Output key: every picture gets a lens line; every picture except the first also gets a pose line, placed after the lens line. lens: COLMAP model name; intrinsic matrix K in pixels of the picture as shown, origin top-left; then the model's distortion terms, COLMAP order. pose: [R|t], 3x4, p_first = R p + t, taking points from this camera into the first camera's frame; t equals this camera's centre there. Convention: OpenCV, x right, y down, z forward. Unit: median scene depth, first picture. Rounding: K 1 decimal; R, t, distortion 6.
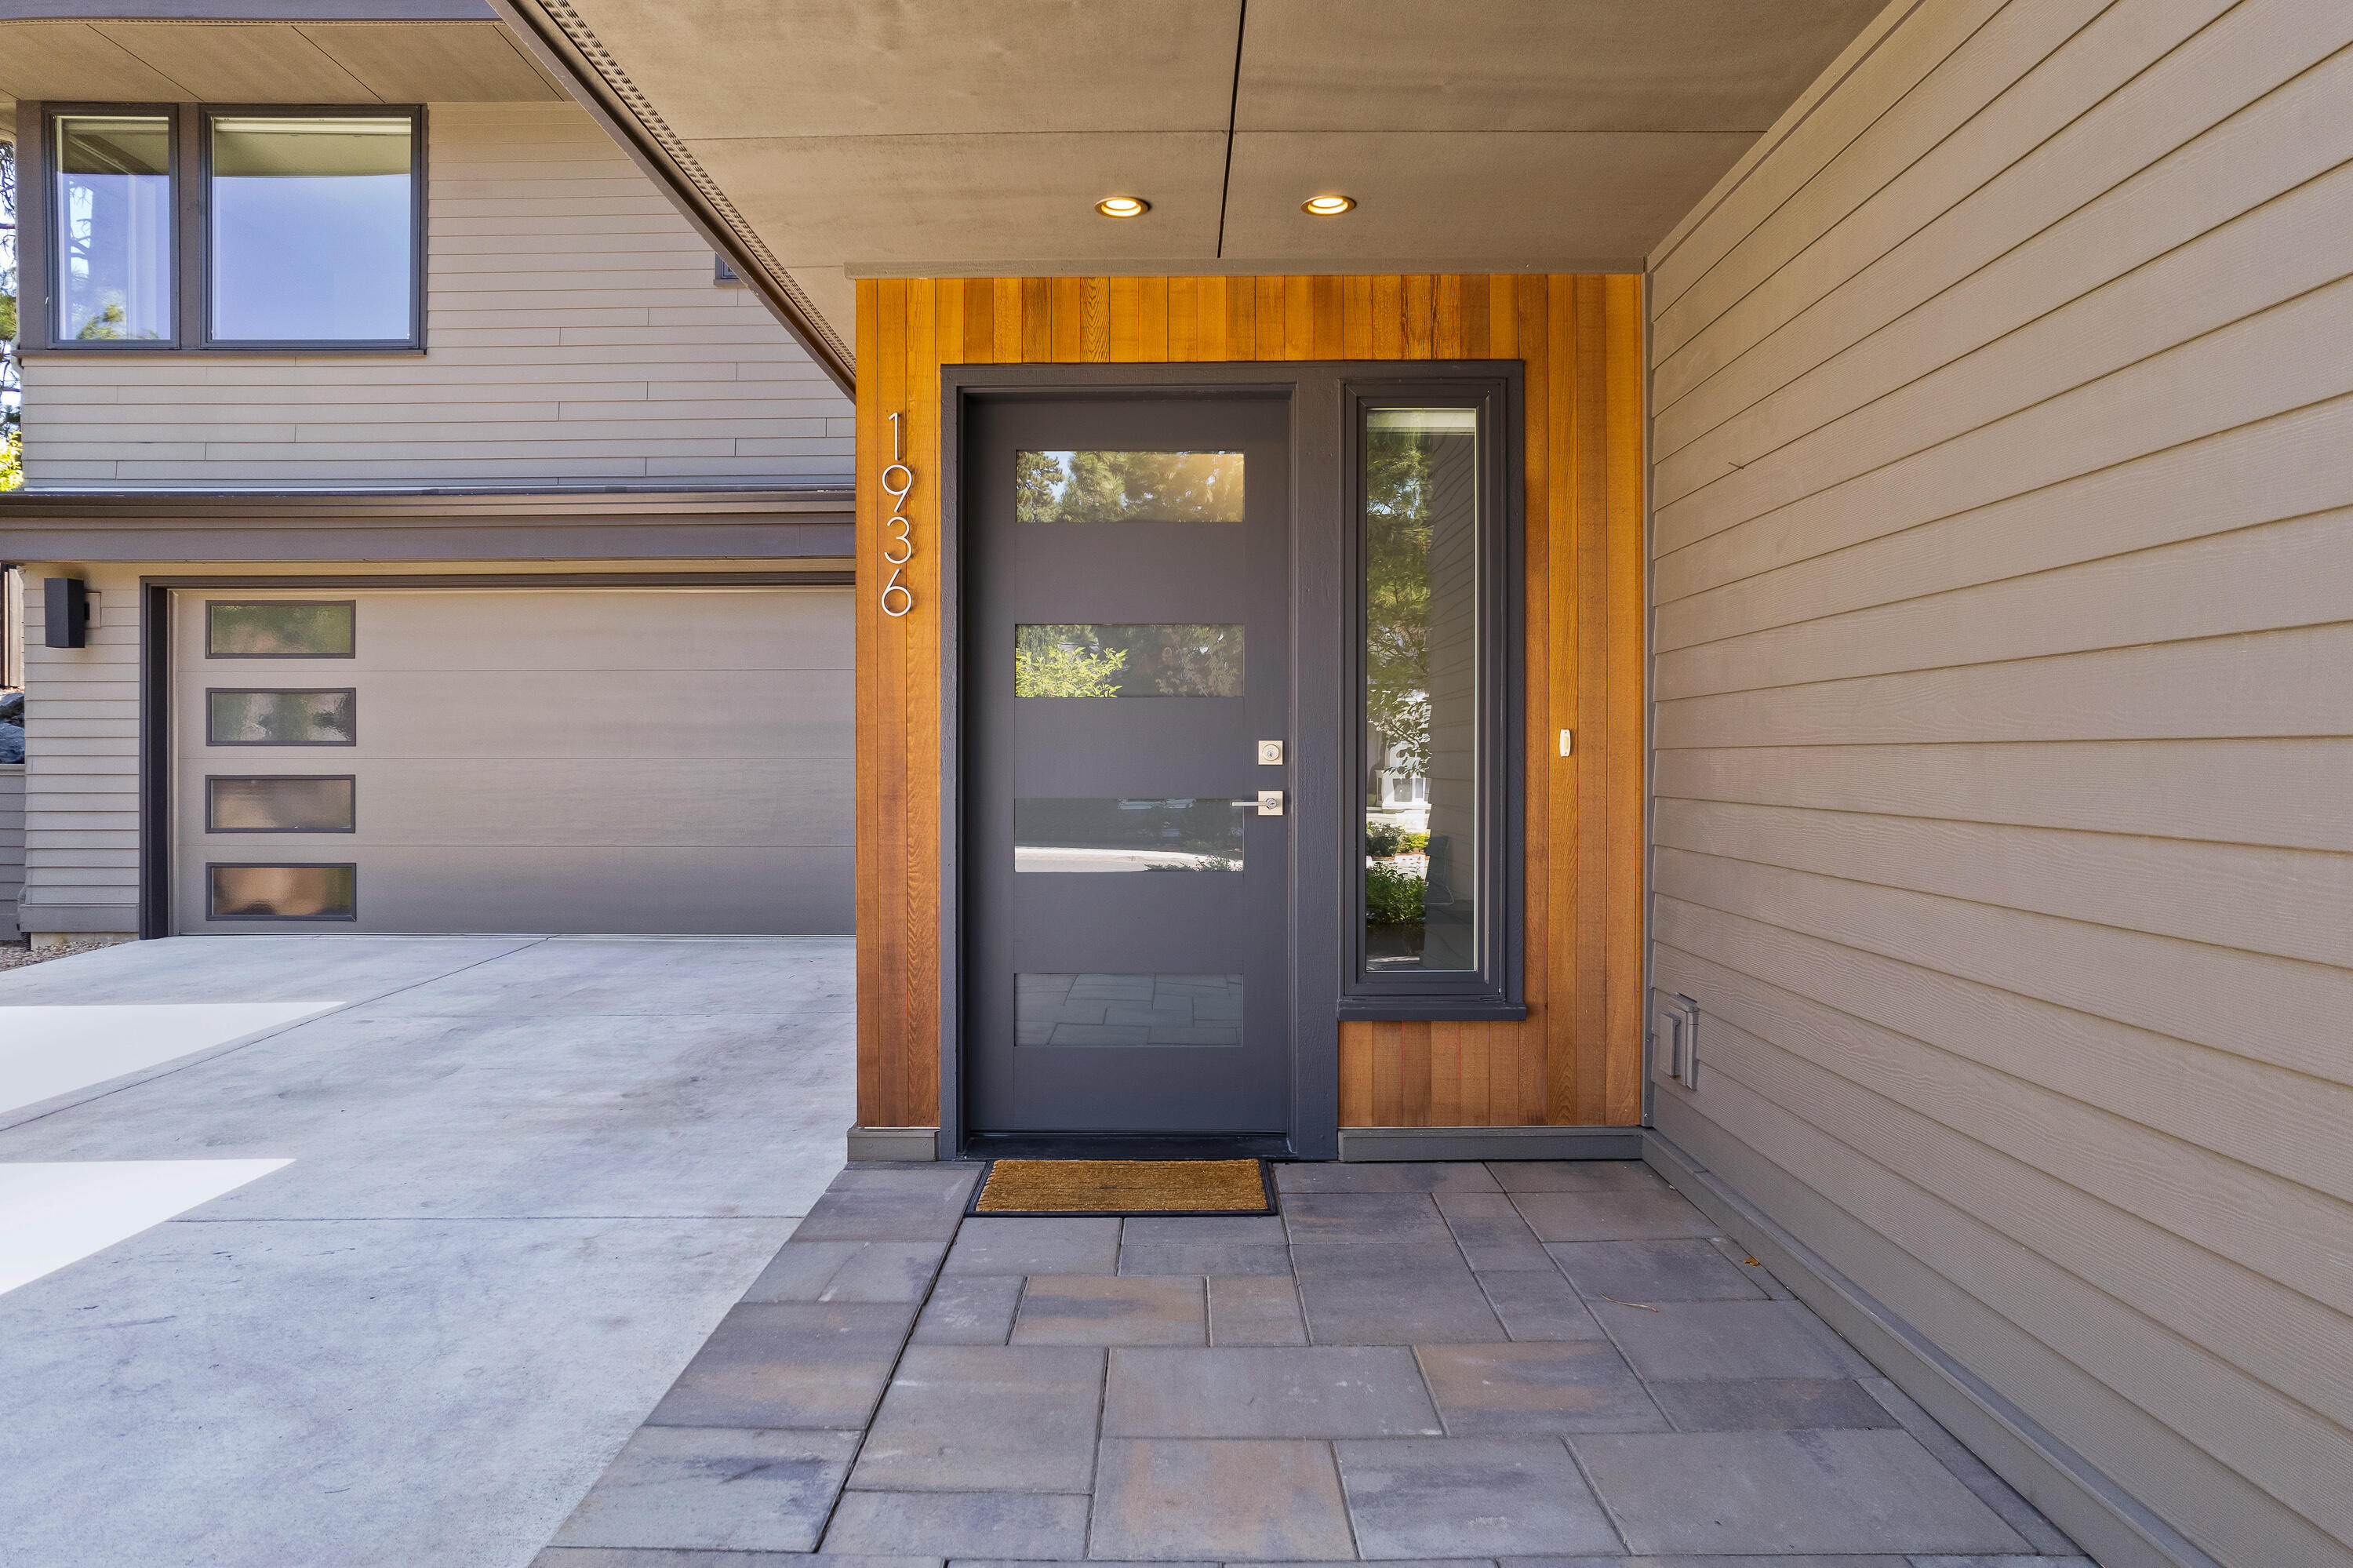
lens RADIAL K [[1534.7, 0, 1179.4], [0, 1534.7, 727.1], [0, 0, 1]] dist [-0.061043, 0.044166]
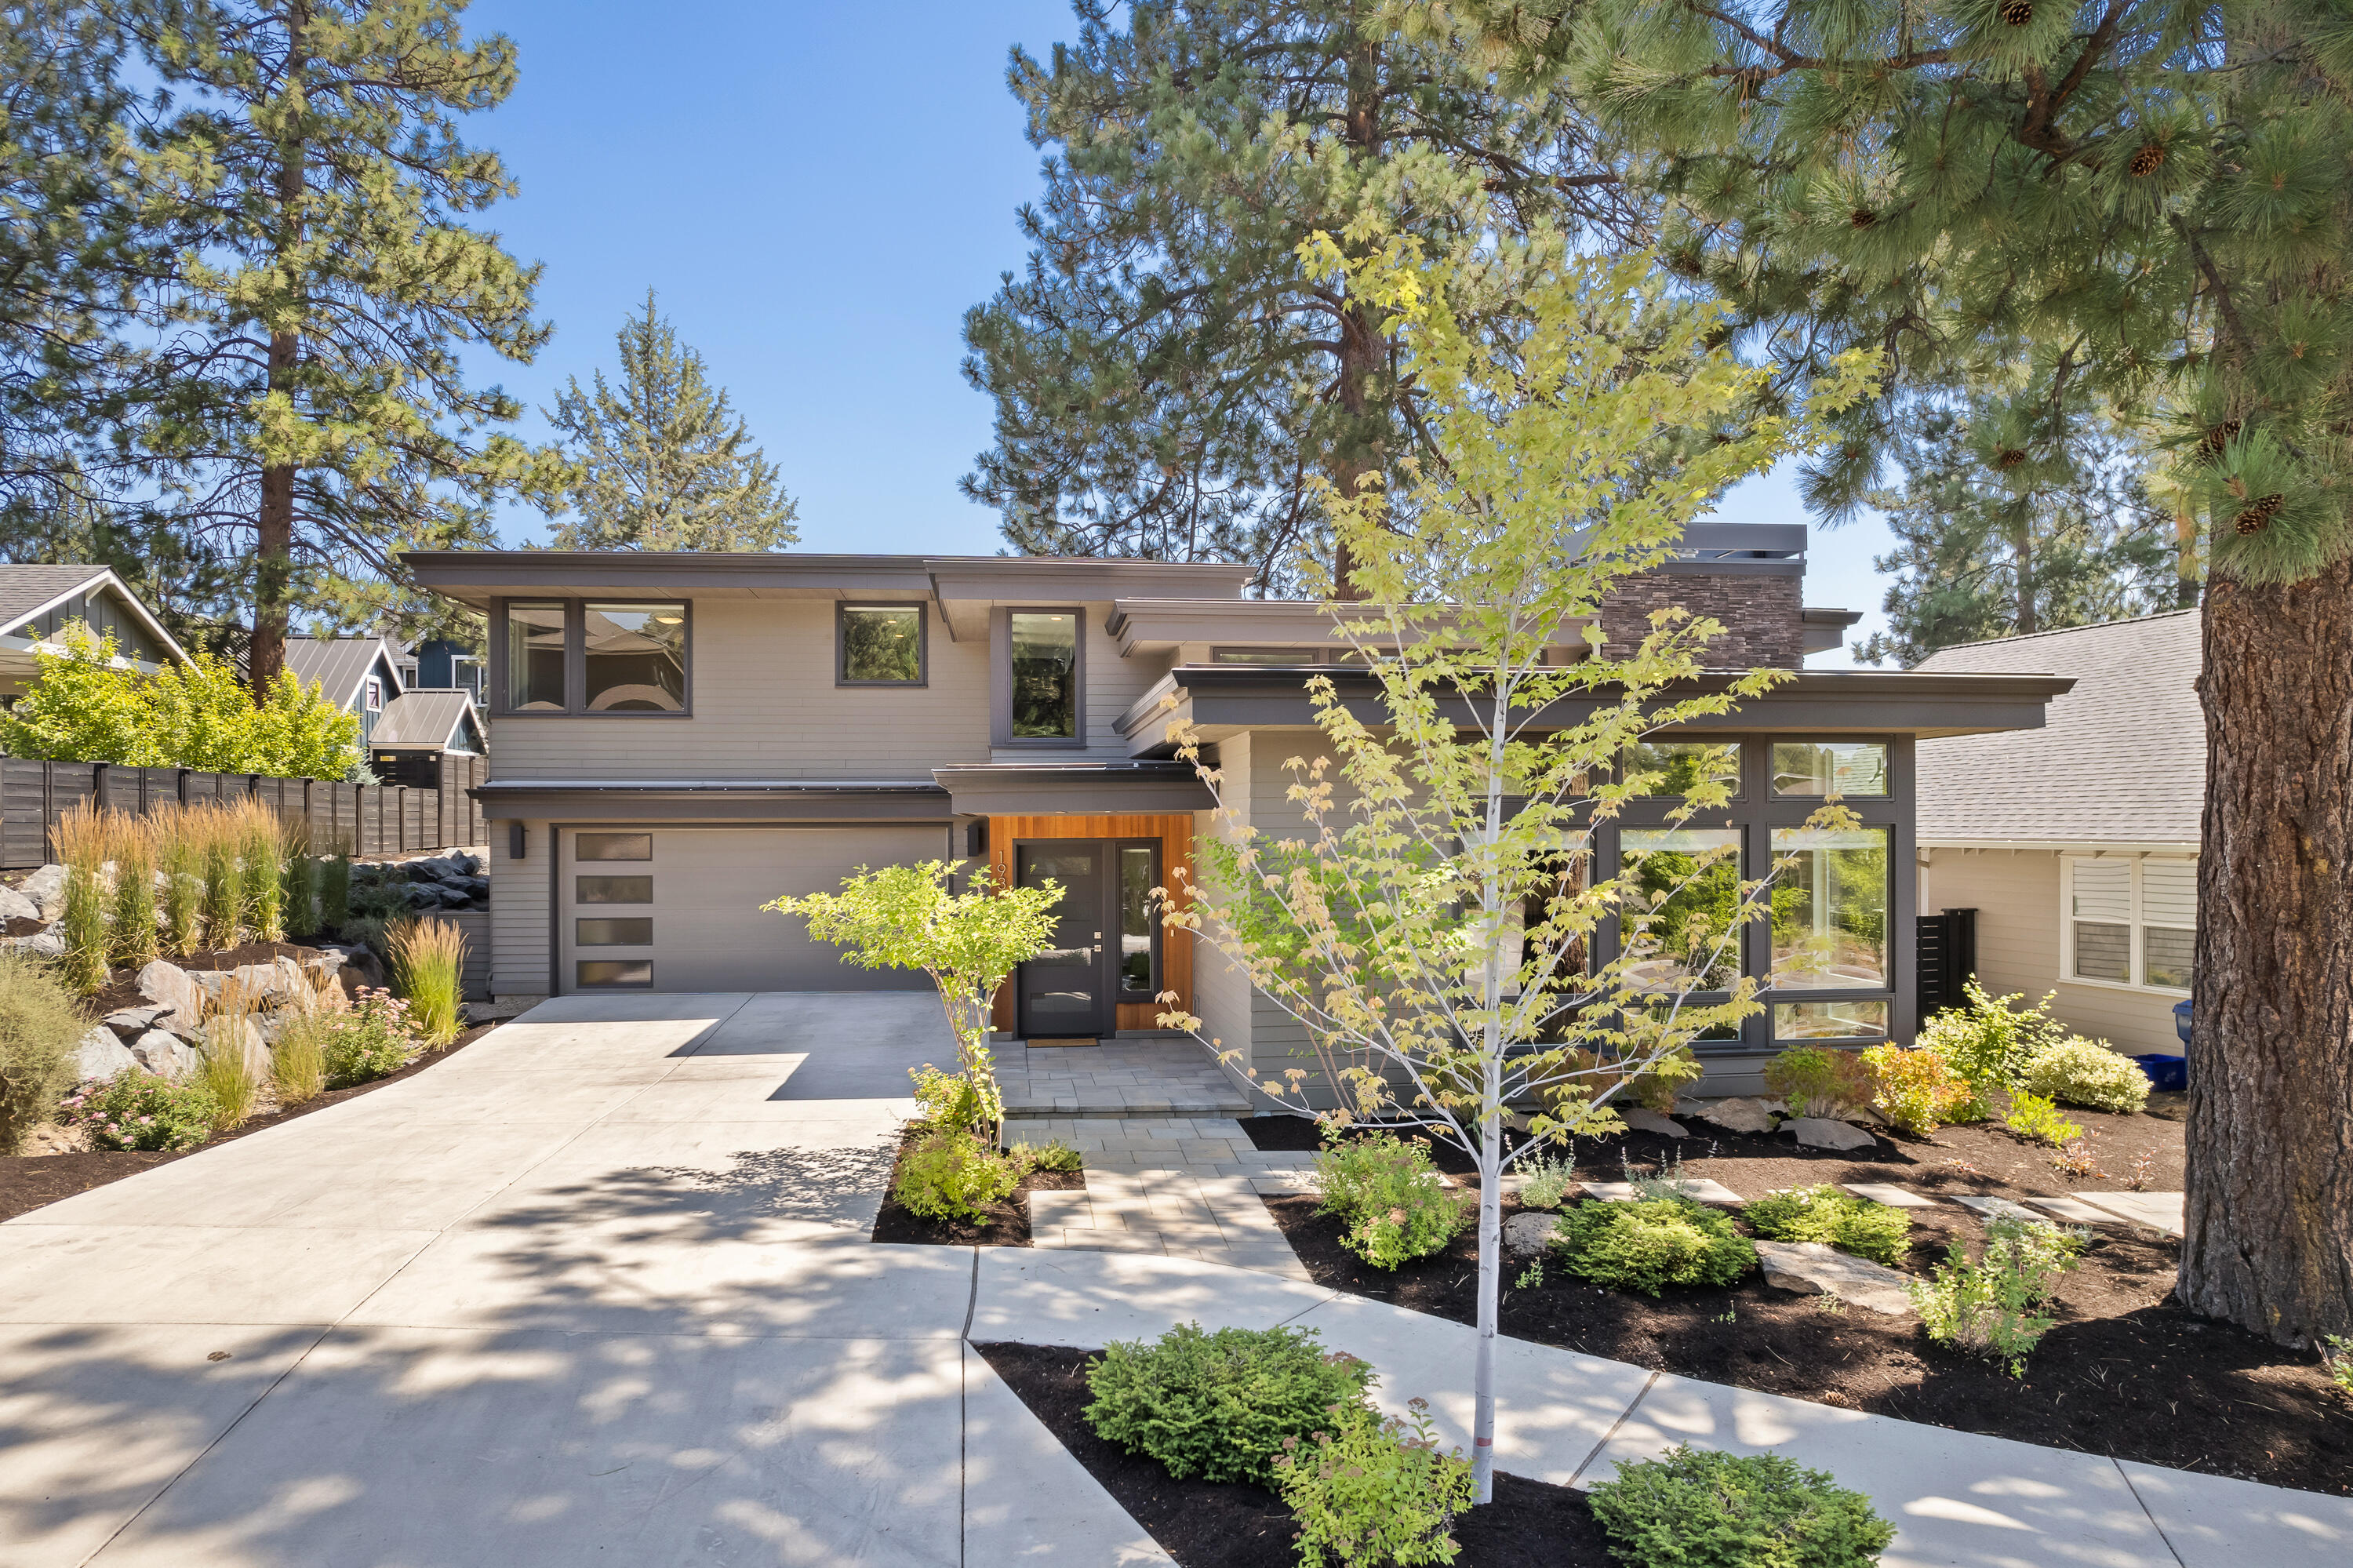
lens RADIAL K [[1534.7, 0, 1210.7], [0, 1534.7, 819.8], [0, 0, 1]] dist [-0.061043, 0.044166]
pose [[0.989538, -0.000272, 0.144271, -0.091100], [-0.002409, 0.999828, 0.018406, -0.145952], [-0.144251, -0.018561, 0.989367, -1.201832]]
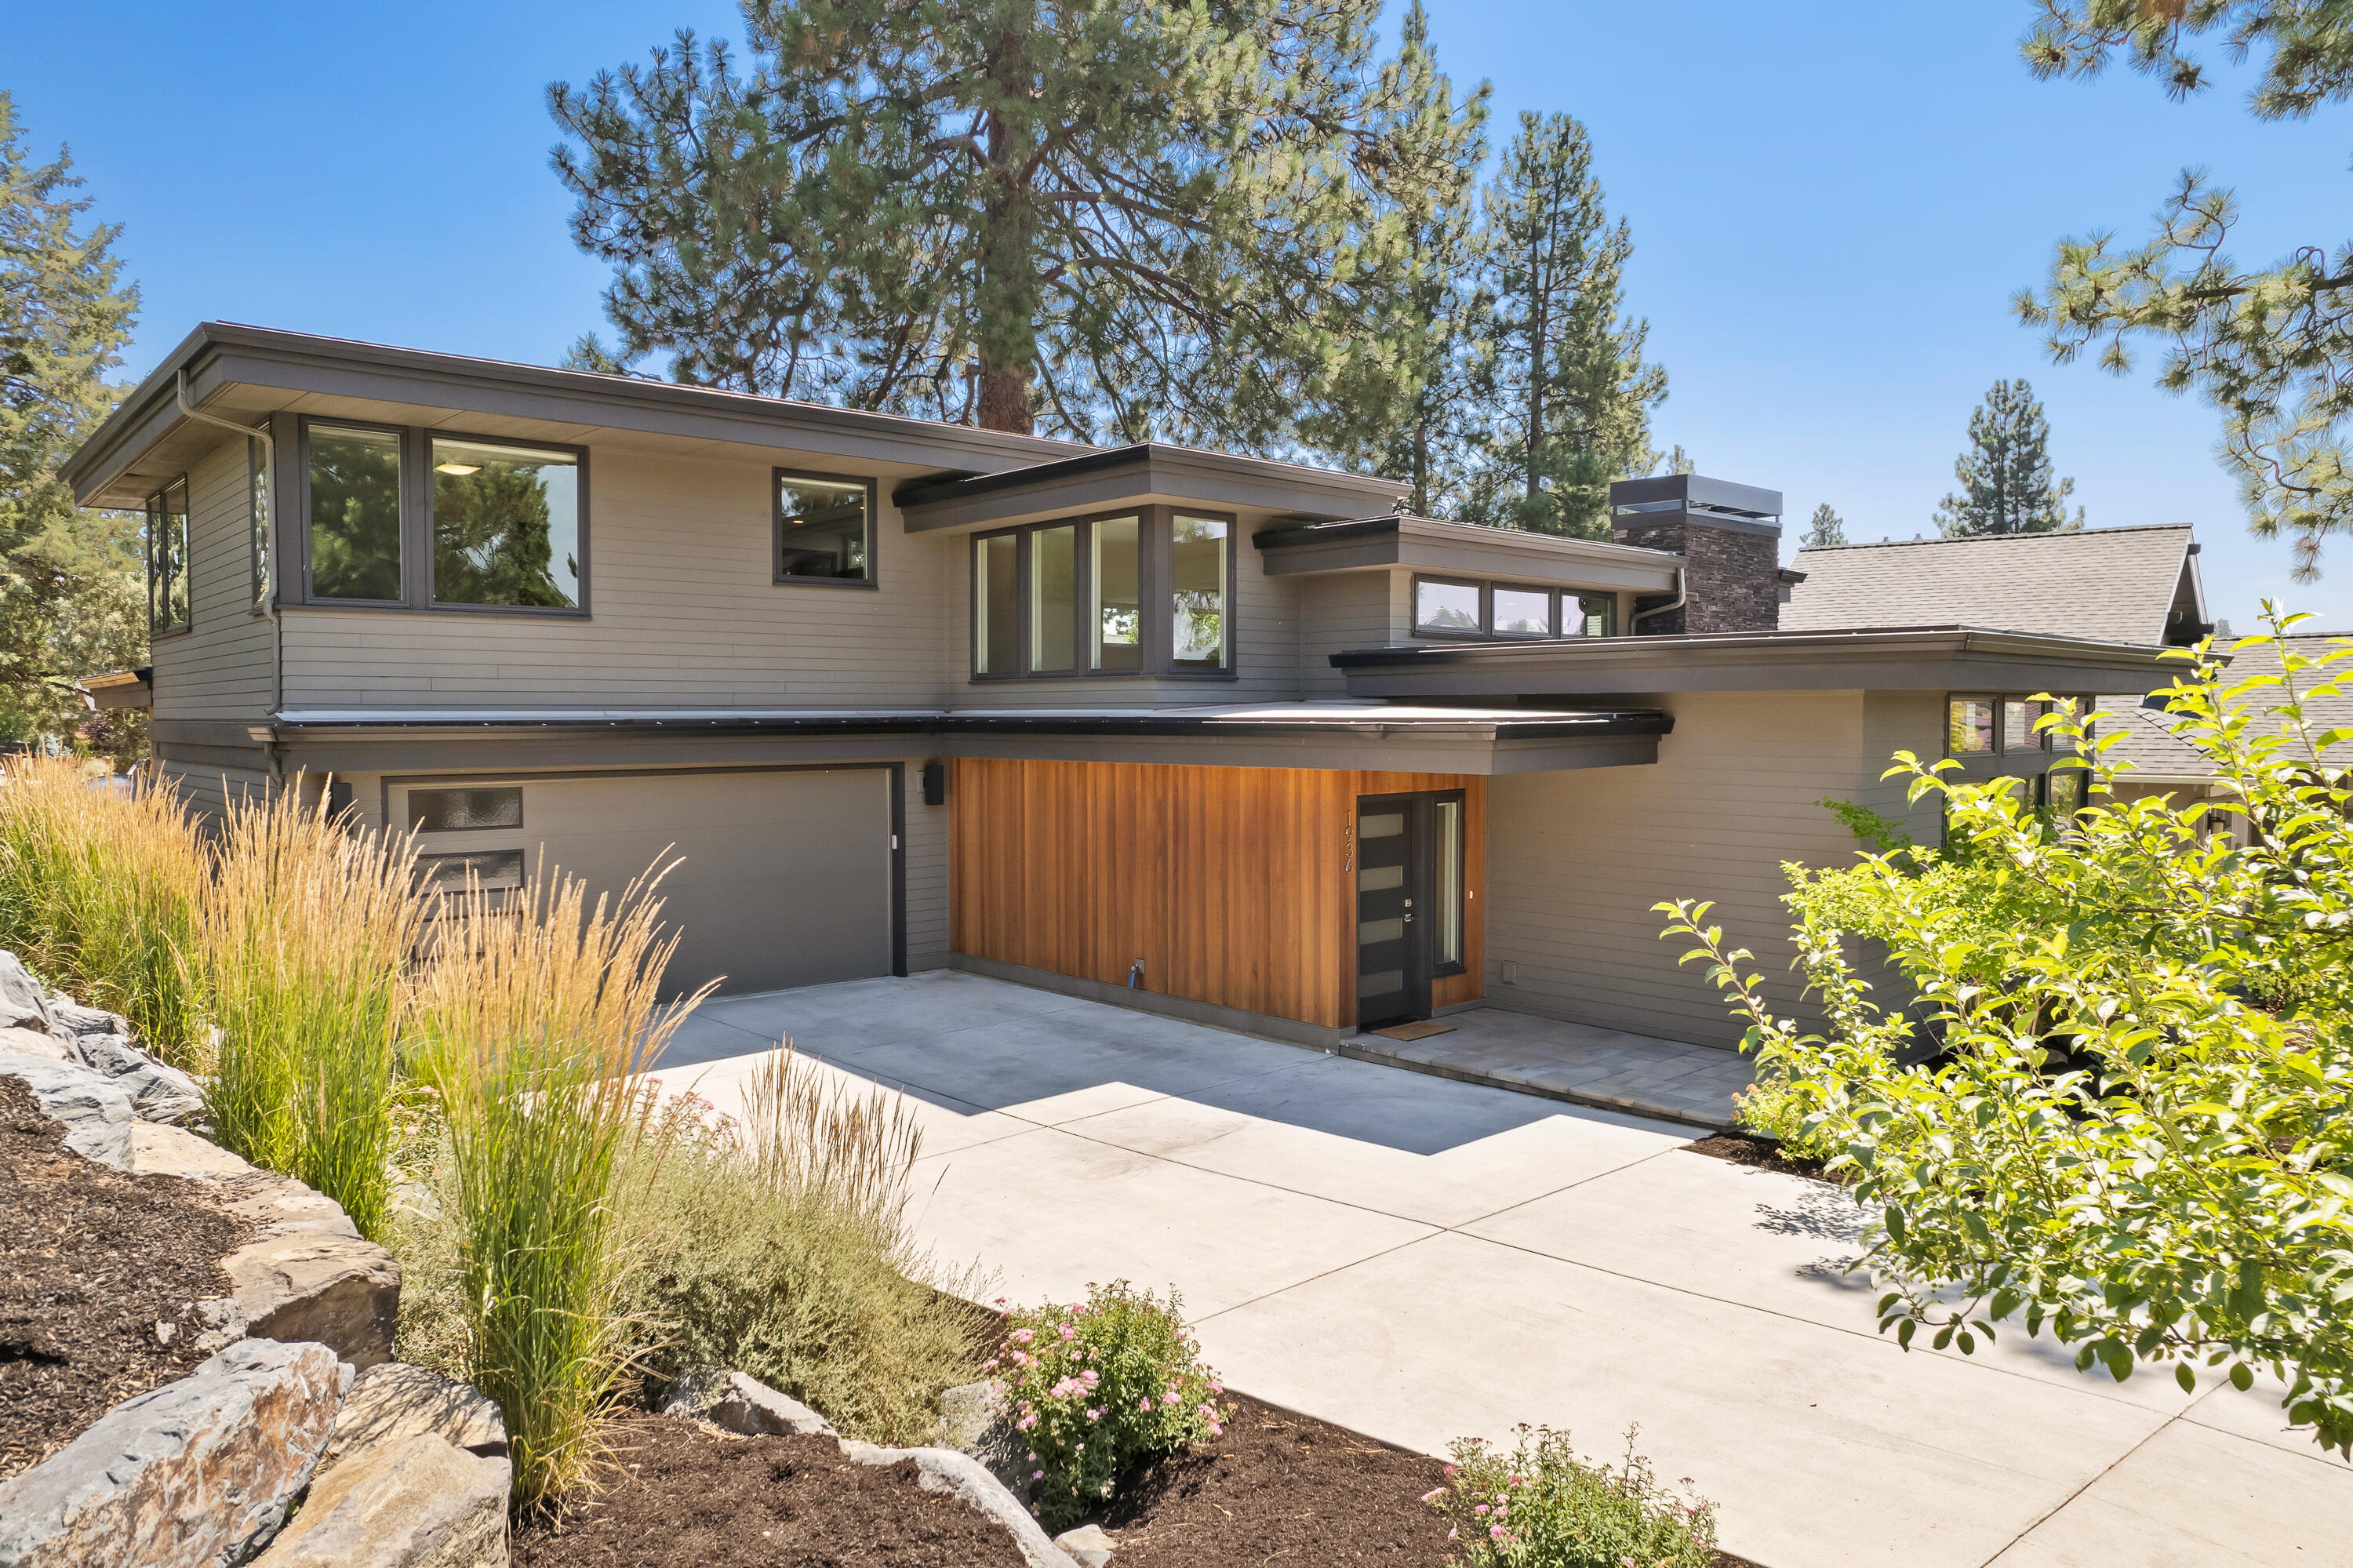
lens RADIAL K [[1534.7, 0, 1194.1], [0, 1534.7, 758.4], [0, 0, 1]] dist [-0.061043, 0.044166]
pose [[0.721906, -0.018098, 0.691754, -1.093876], [-0.014890, 0.999020, 0.041676, -0.182617], [-0.691830, -0.040387, 0.720930, -0.461040]]
